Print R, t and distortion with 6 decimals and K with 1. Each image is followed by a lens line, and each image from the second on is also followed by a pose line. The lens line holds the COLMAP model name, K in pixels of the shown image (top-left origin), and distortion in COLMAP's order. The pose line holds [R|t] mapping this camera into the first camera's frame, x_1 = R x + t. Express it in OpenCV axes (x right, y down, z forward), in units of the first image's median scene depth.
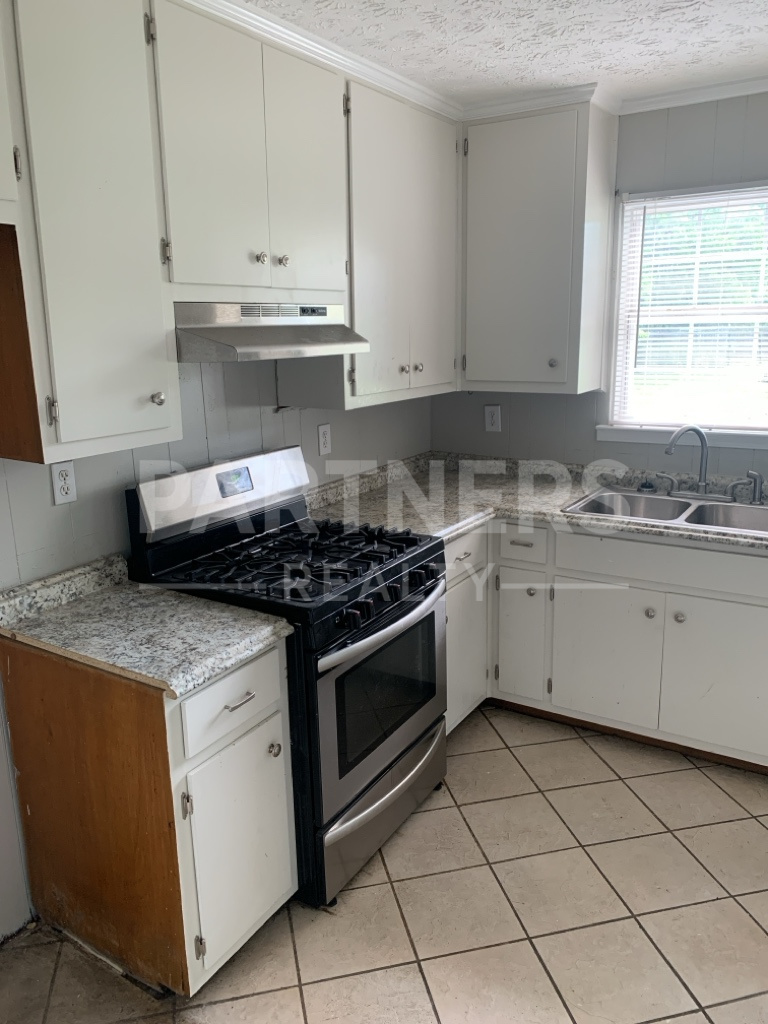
lens RADIAL K [[787.1, 0, 378.9], [0, 787.1, 509.7], [0, 0, 1]] dist [0.009887, -0.010633]
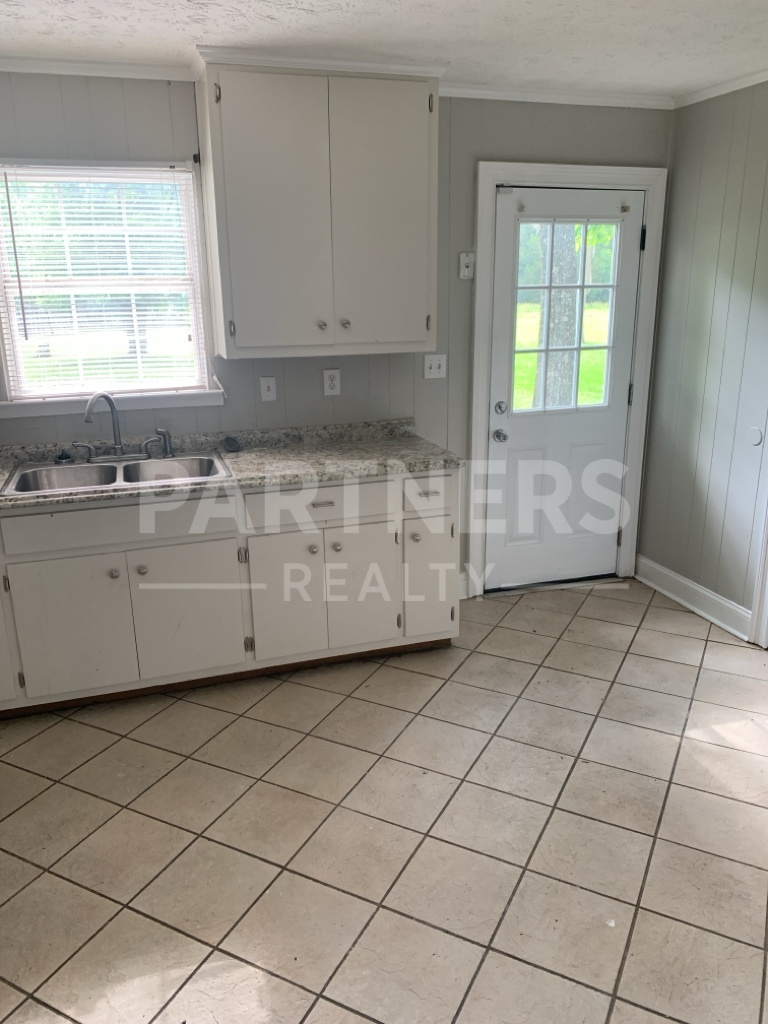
lens RADIAL K [[787.1, 0, 374.4], [0, 787.1, 513.8], [0, 0, 1]] dist [0.009887, -0.010633]
pose [[0.643833, -0.205875, 0.736949, -0.178413], [0.180112, 0.976837, 0.115537, -0.005401], [-0.743666, 0.058347, 0.666001, 0.043131]]
